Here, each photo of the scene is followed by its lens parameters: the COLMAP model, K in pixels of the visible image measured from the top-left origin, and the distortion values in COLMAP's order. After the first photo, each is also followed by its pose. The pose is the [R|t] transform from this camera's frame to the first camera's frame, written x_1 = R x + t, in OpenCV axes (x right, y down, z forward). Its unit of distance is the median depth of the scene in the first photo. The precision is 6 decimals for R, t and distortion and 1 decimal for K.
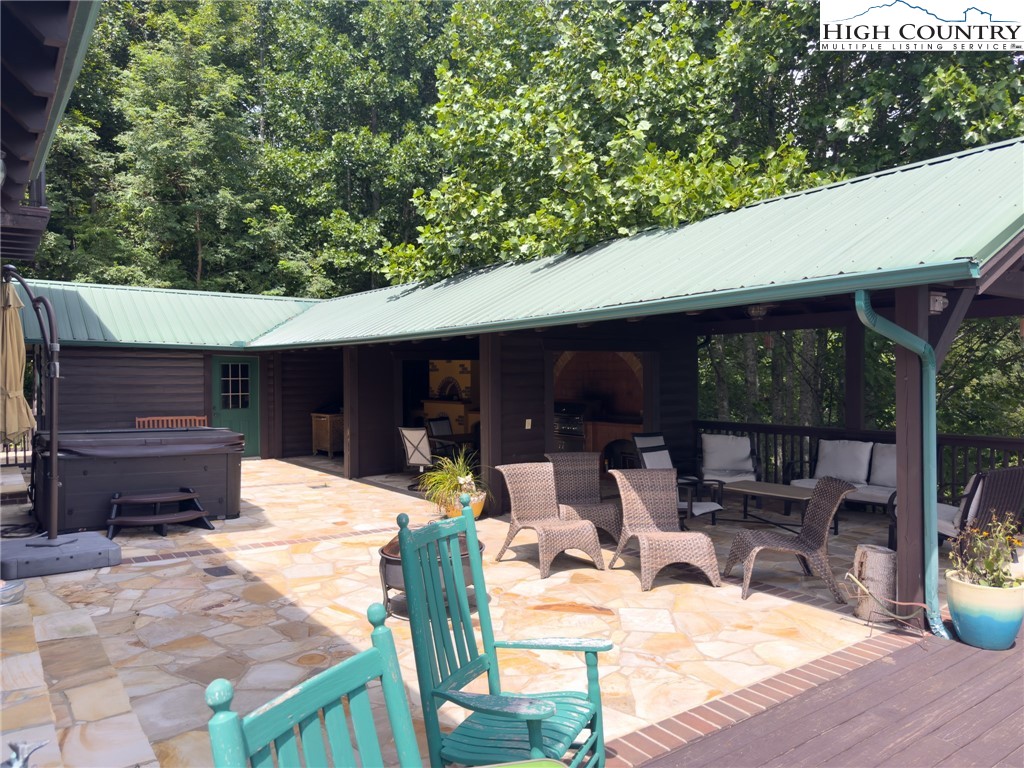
lens RADIAL K [[713.6, 0, 512.1], [0, 713.6, 381.7], [0, 0, 1]] dist [0.010698, 0.001715]
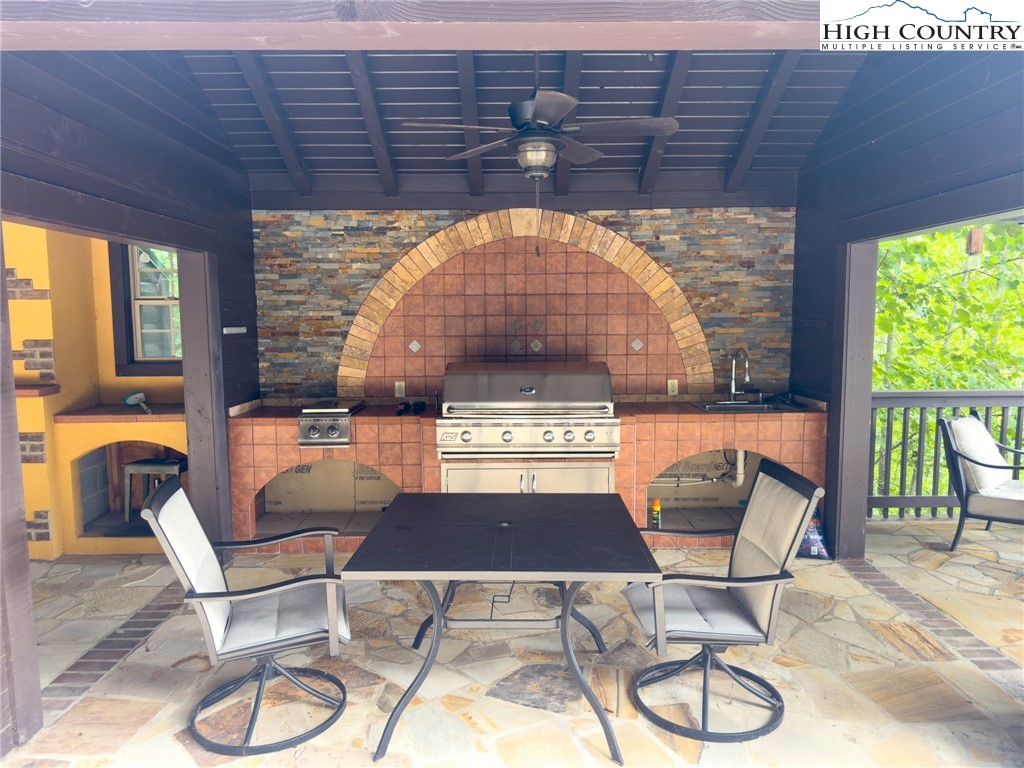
lens RADIAL K [[713.6, 0, 514.6], [0, 713.6, 385.4], [0, 0, 1]] dist [0.010698, 0.001715]
pose [[0.586293, -0.079763, 0.806162, -0.225066], [0.009086, 0.995726, 0.091911, -0.000068], [-0.810048, -0.046562, 0.584512, 0.714245]]
